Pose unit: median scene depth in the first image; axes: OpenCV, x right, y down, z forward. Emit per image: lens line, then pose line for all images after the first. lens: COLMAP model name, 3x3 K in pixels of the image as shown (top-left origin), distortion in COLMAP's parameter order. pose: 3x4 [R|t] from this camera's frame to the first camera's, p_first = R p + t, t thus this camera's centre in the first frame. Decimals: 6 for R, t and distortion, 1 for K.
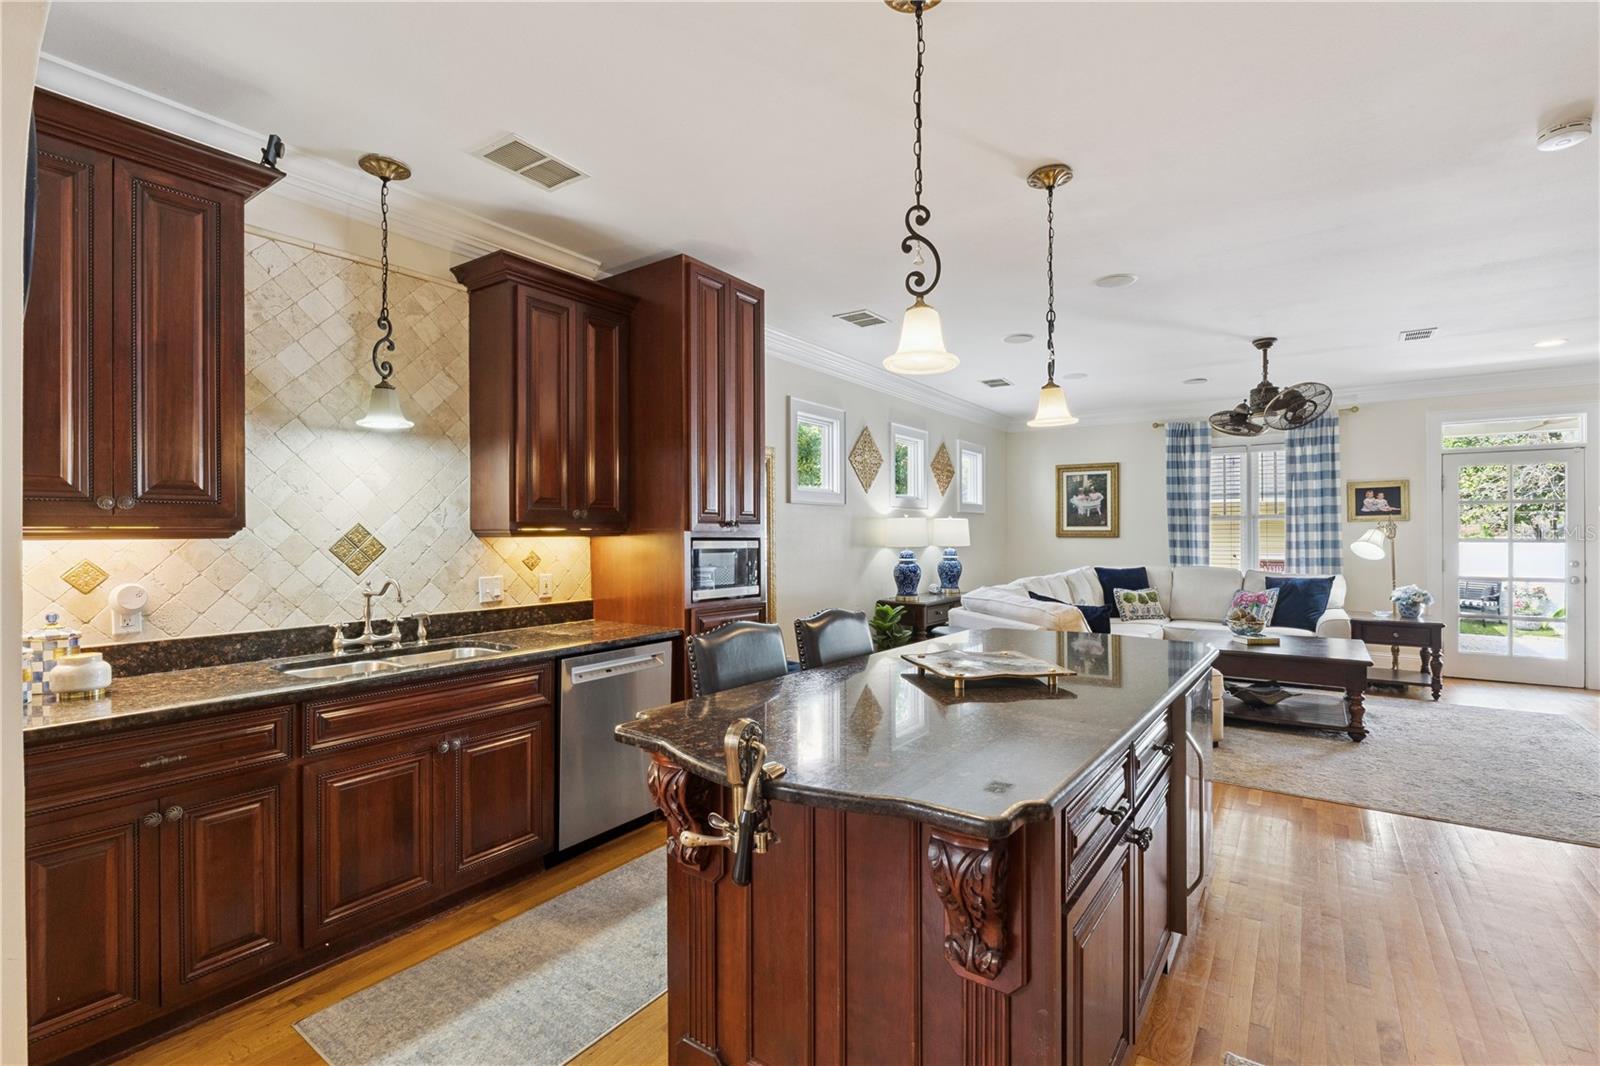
lens RADIAL K [[730.5, 0, 802.2], [0, 730.5, 532.0], [0, 0, 1]] dist [-0.002057, 0.000423]
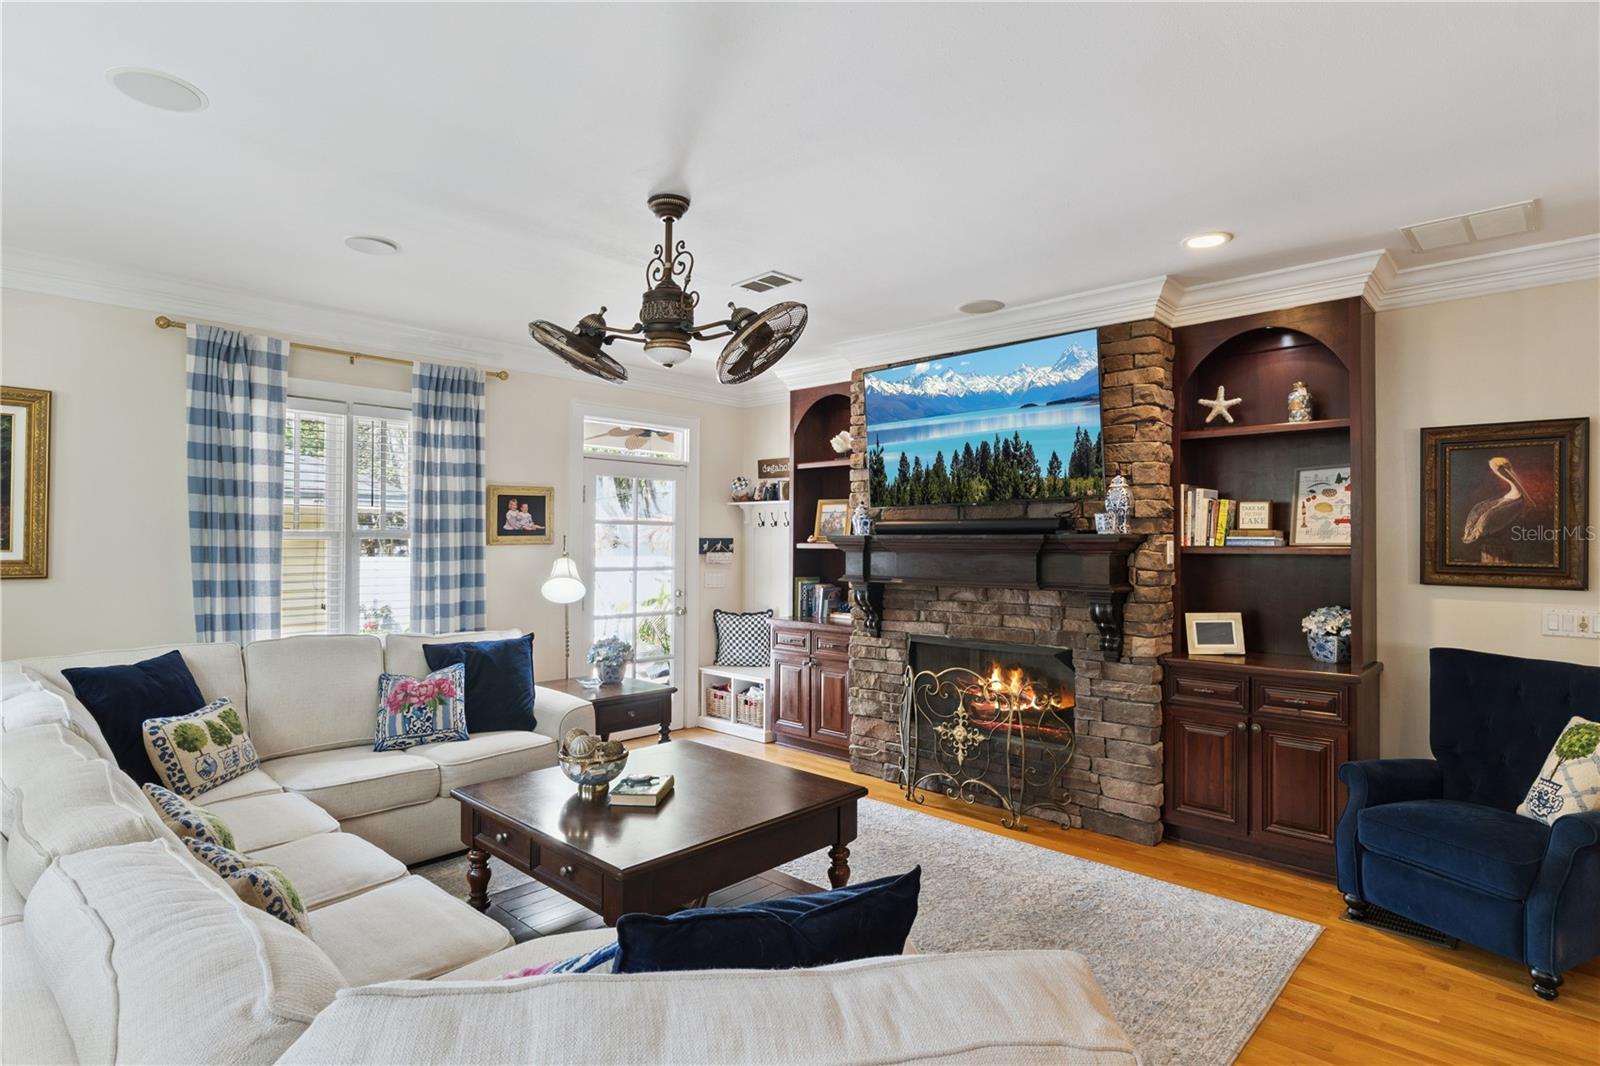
lens RADIAL K [[824.5, 0, 806.8], [0, 824.5, 532.3], [0, 0, 1]] dist [-0.003830, -0.002035]
pose [[0.145157, 0.015594, 0.989286, 0.057502], [-0.007295, 0.999865, -0.014691, -0.016396], [-0.989382, -0.005085, 0.145251, 0.610608]]
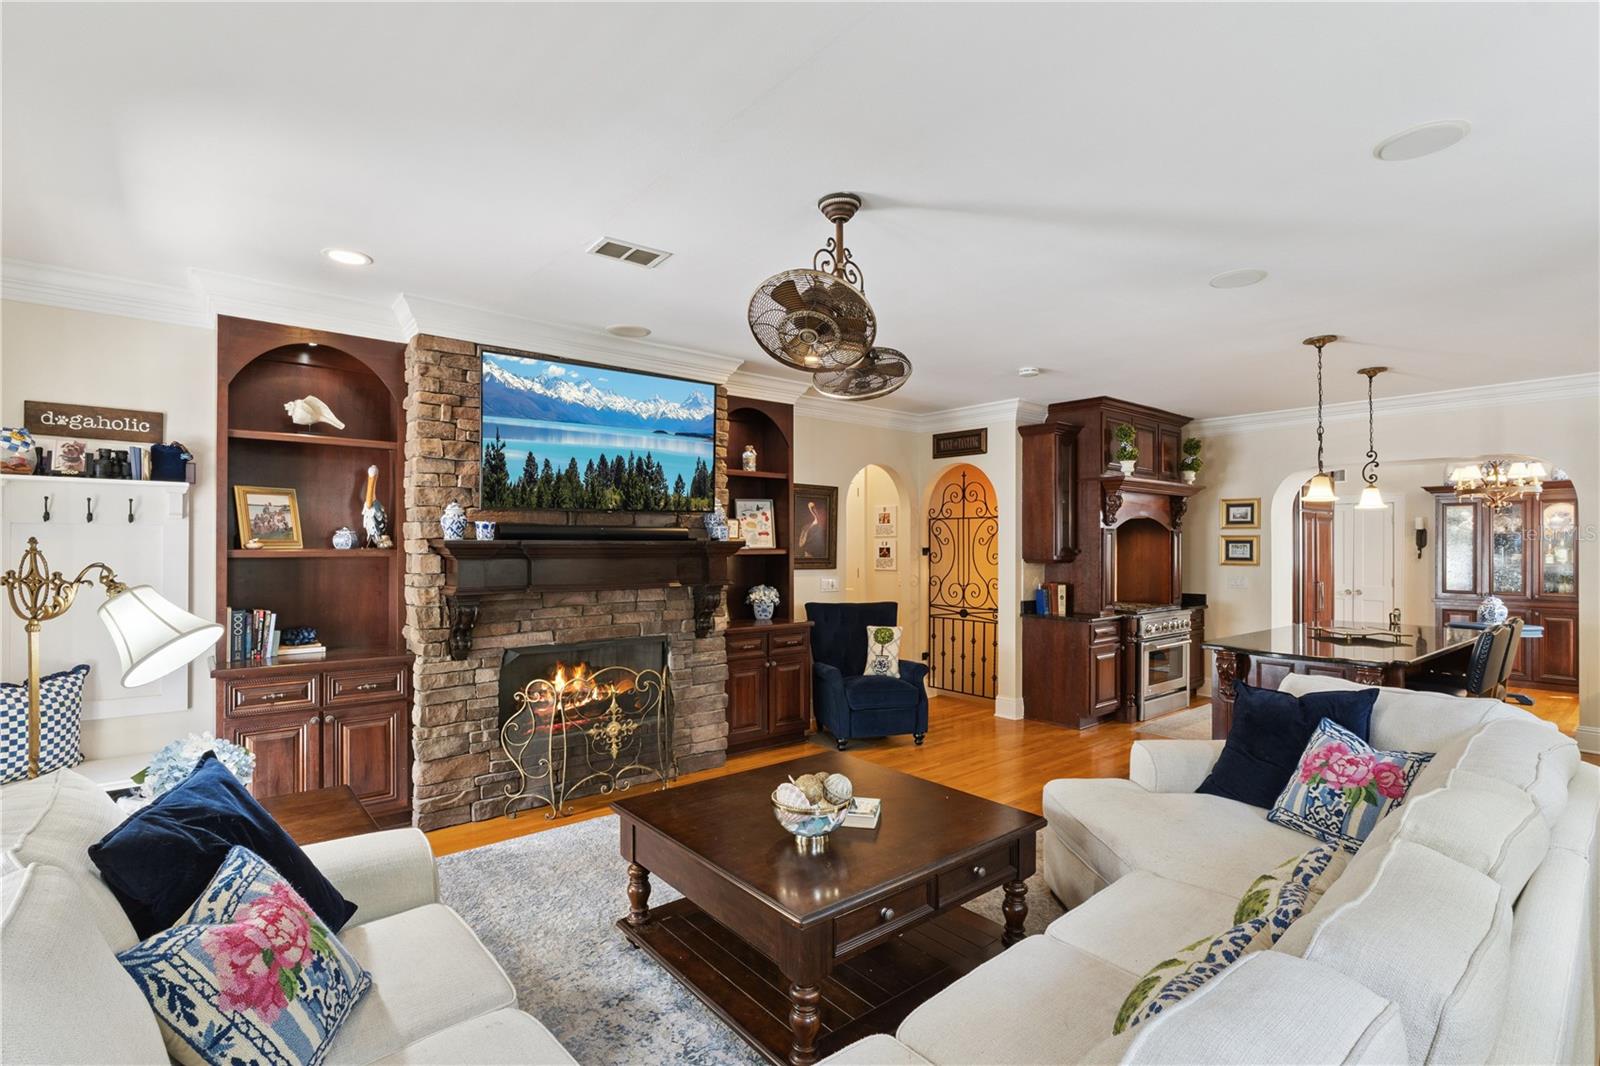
lens RADIAL K [[730.5, 0, 784.1], [0, 730.5, 532.1], [0, 0, 1]] dist [-0.002057, 0.000423]
pose [[-0.956802, 0.010688, 0.290543, 0.392667], [0.003713, 0.999692, -0.024548, -0.016834], [-0.290716, -0.022408, -0.956547, 1.110760]]
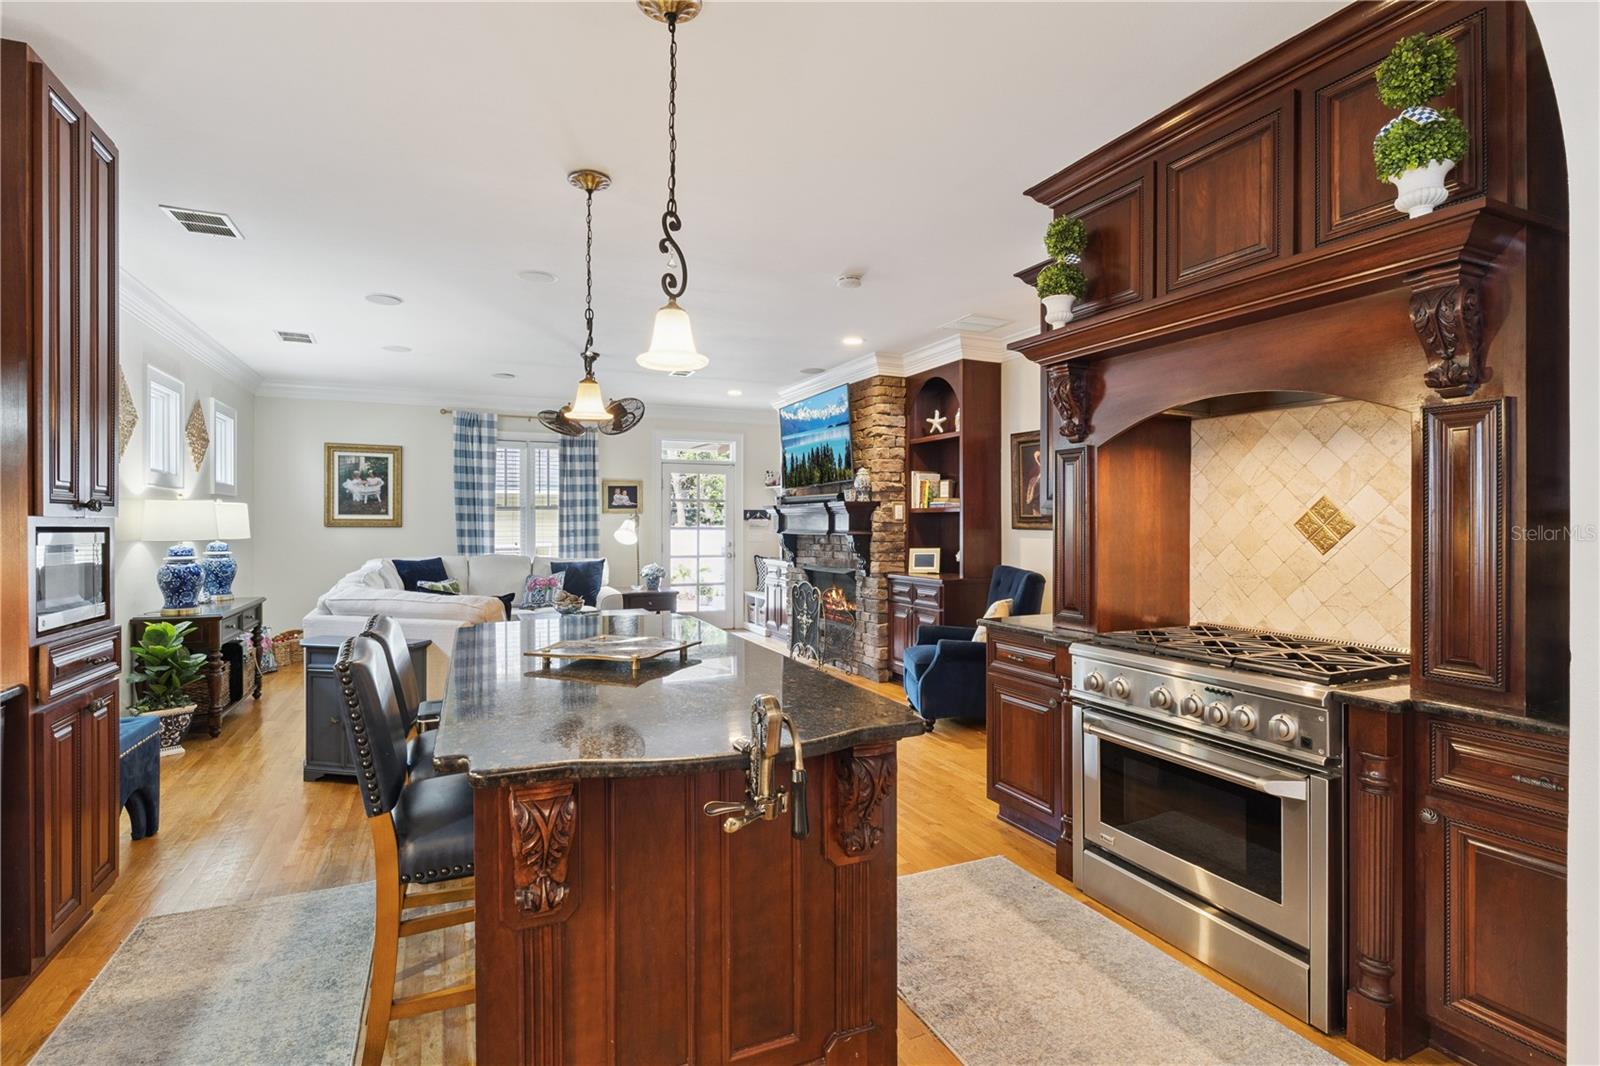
lens RADIAL K [[779.9, 0, 799.7], [0, 779.9, 522.8], [0, 0, 1]] dist [0.003392, 0.000724]
pose [[0.513807, 0.002625, 0.857902, -0.183408], [-0.003888, 0.999992, -0.000731, 0.001033], [-0.857897, -0.002960, 0.513813, 0.066391]]
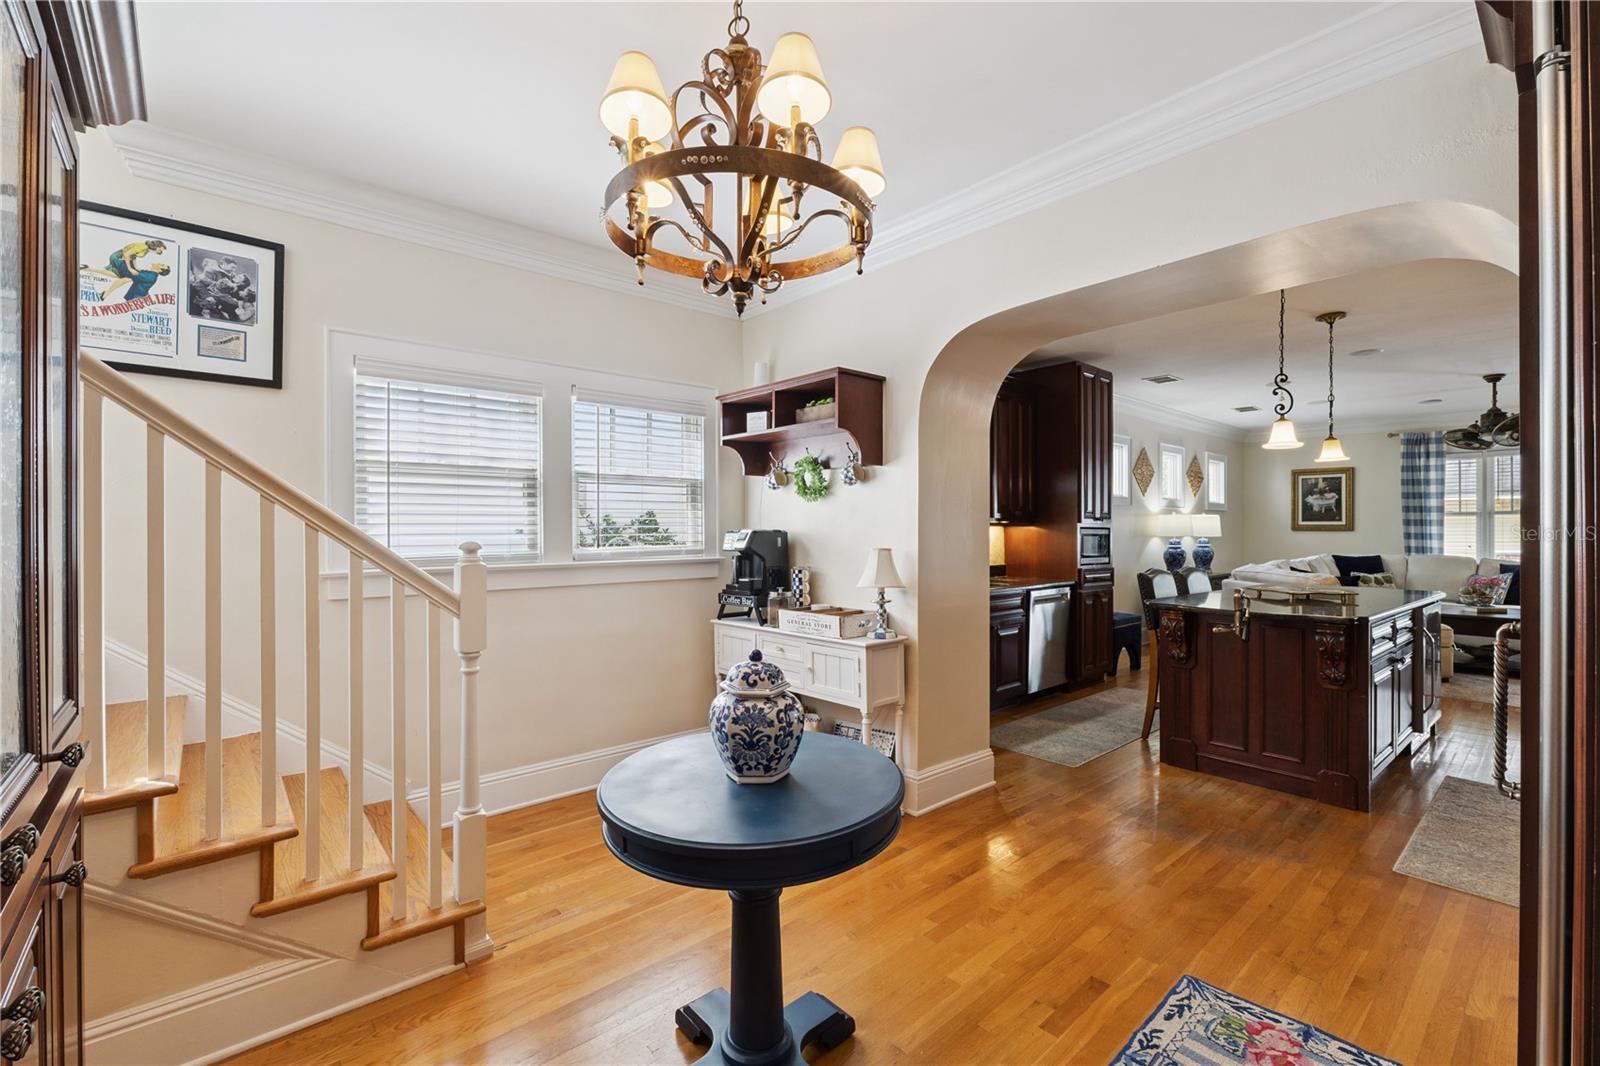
lens RADIAL K [[701.0, 0, 804.4], [0, 701.0, 529.5], [0, 0, 1]] dist [-0.001477, -0.000040]
pose [[0.972412, 0.002411, -0.233259, -0.191159], [-0.001824, 0.999995, 0.002731, 0.004824], [0.233264, -0.002230, 0.972411, -0.355989]]
